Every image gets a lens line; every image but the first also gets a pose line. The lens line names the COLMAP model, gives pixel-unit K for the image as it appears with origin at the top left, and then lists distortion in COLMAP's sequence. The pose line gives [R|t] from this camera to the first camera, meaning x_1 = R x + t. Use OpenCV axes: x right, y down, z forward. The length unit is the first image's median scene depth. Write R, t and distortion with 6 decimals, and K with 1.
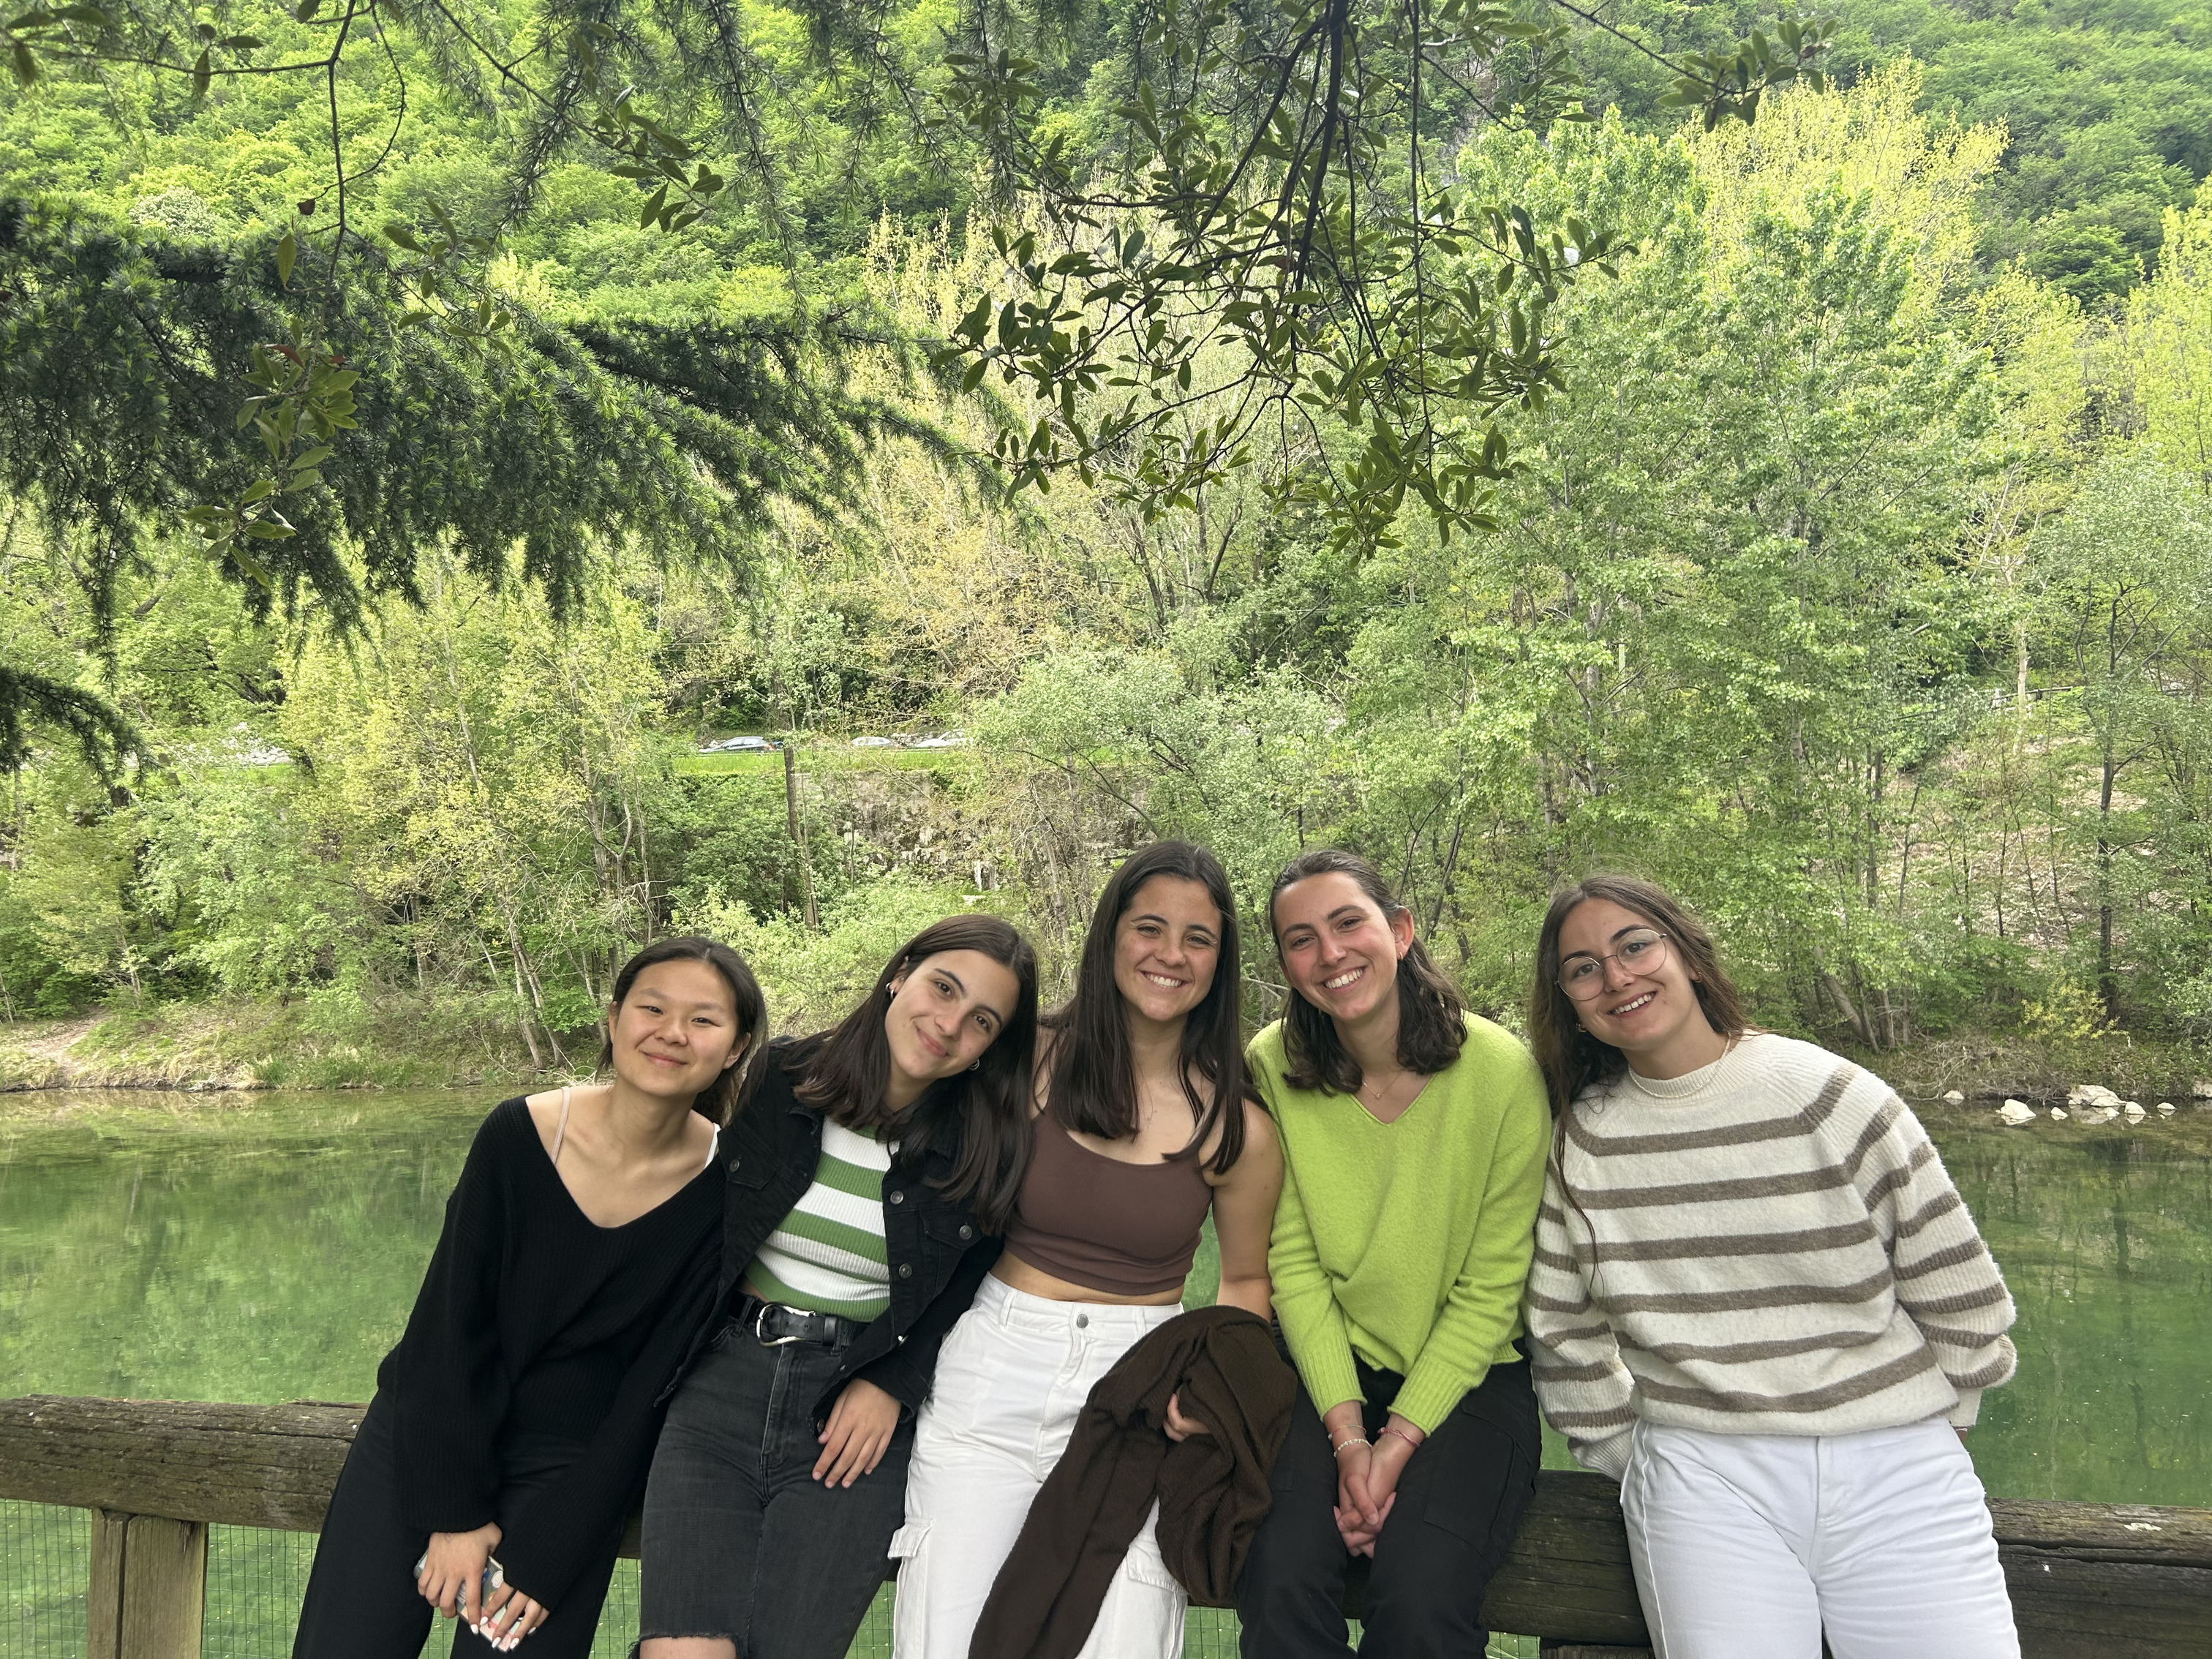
lens RADIAL K [[1675.7, 0, 1109.0], [0, 1675.7, 825.4], [0, 0, 1]] dist [0.042860, -0.041839]
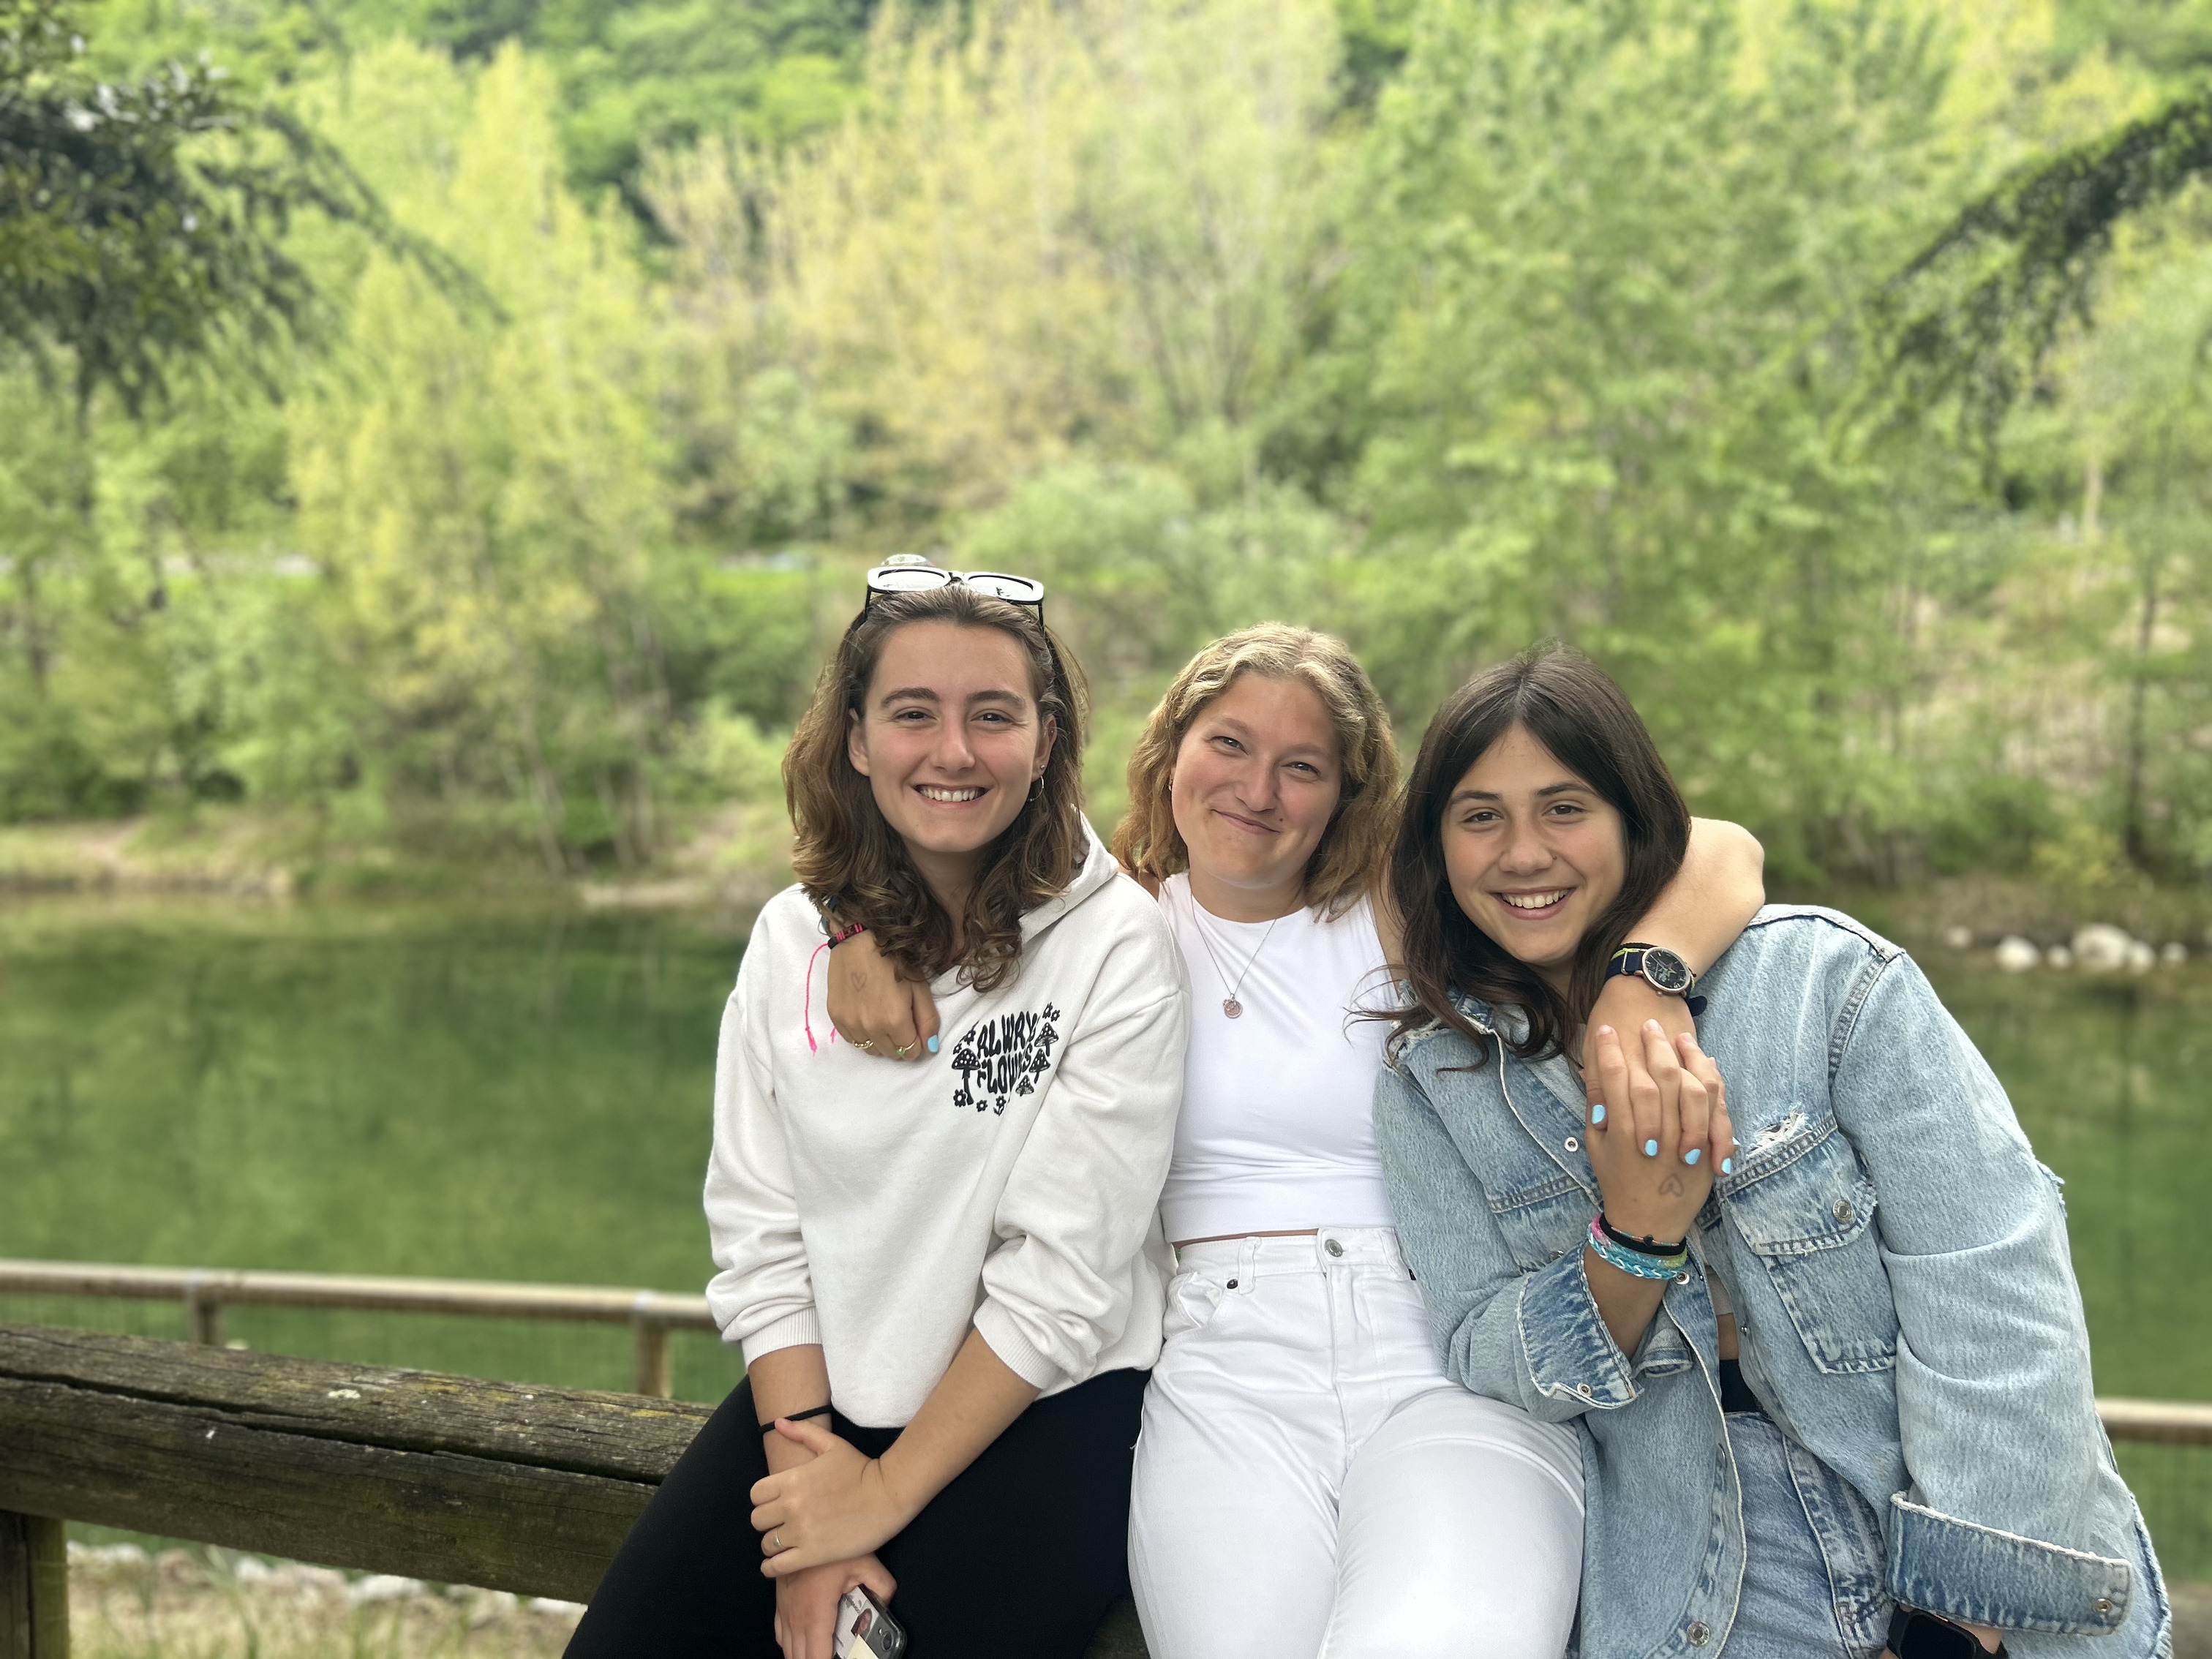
lens RADIAL K [[1675.7, 0, 1119.5], [0, 1675.7, 833.2], [0, 0, 1]] dist [0.042860, -0.041839]
pose [[0.998929, 0.021326, -0.041057, 0.164901], [-0.016741, 0.993906, 0.108952, 0.003803], [0.043131, -0.108148, 0.993199, 0.028544]]
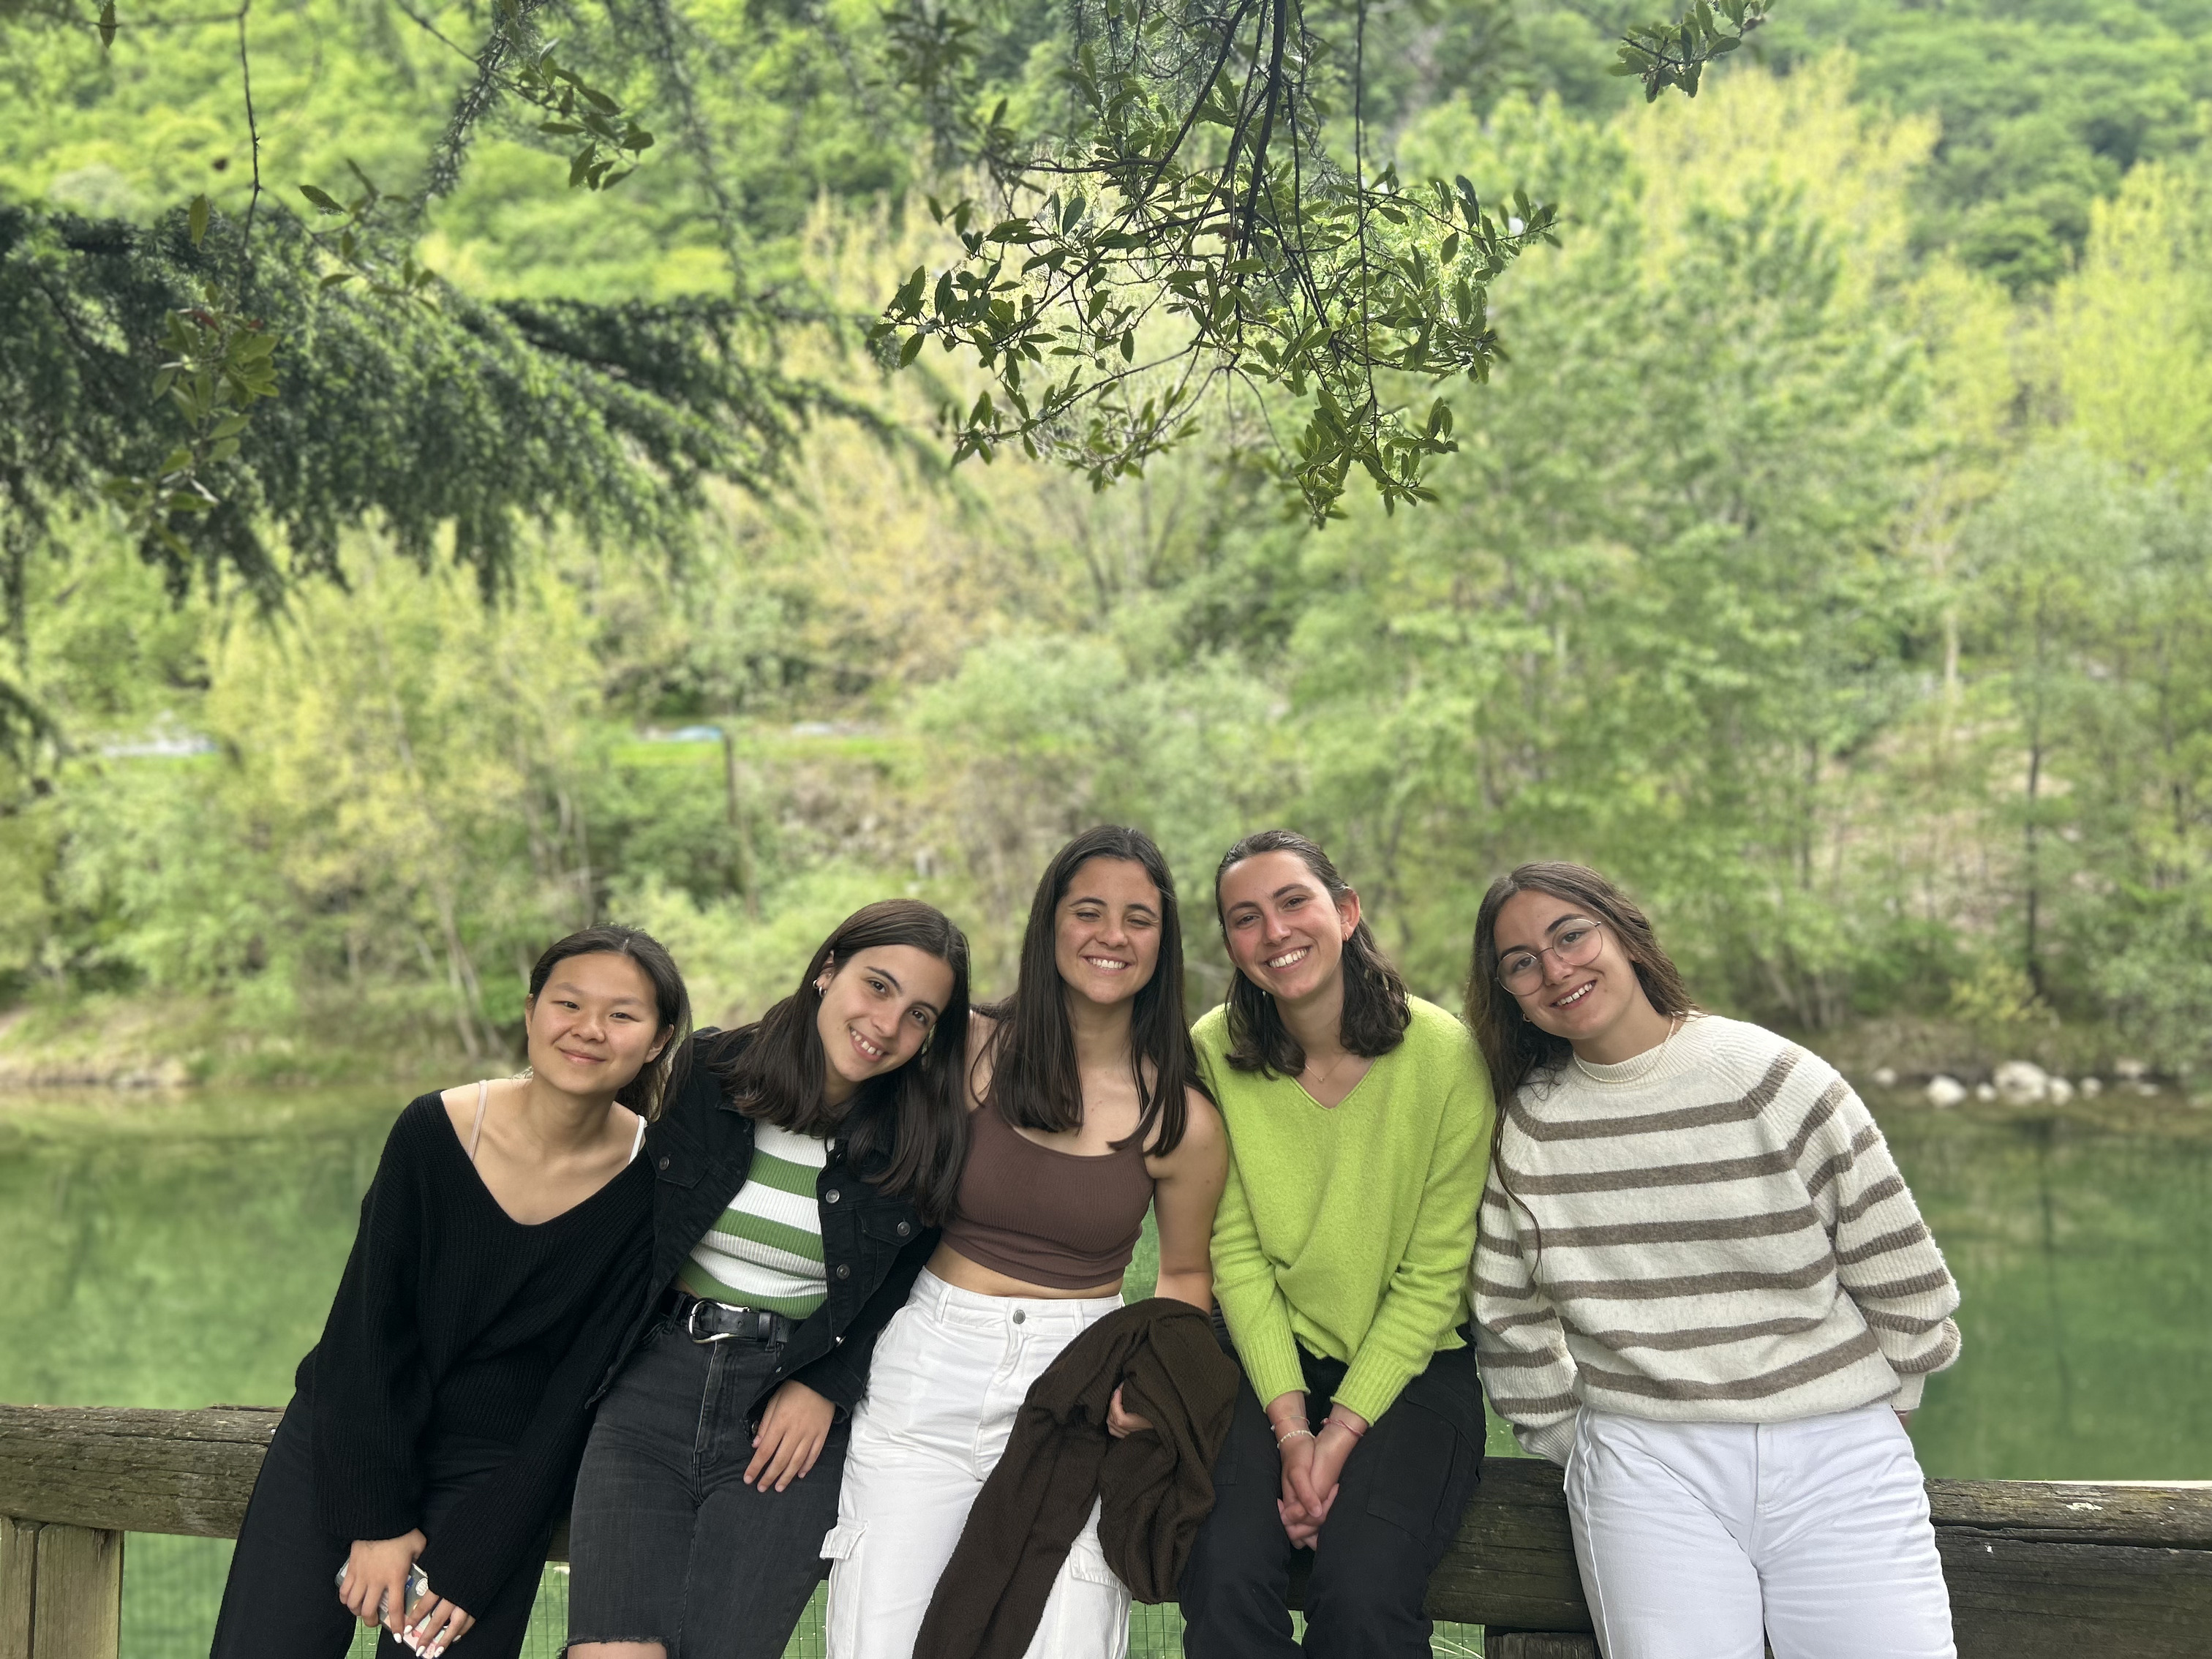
lens RADIAL K [[1675.7, 0, 1105.4], [0, 1675.7, 832.0], [0, 0, 1]] dist [0.042860, -0.041839]
pose [[0.999500, -0.003780, 0.031402, 0.000571], [0.003418, 0.999927, 0.011573, 0.000329], [-0.031443, -0.011460, 0.999440, 0.003799]]
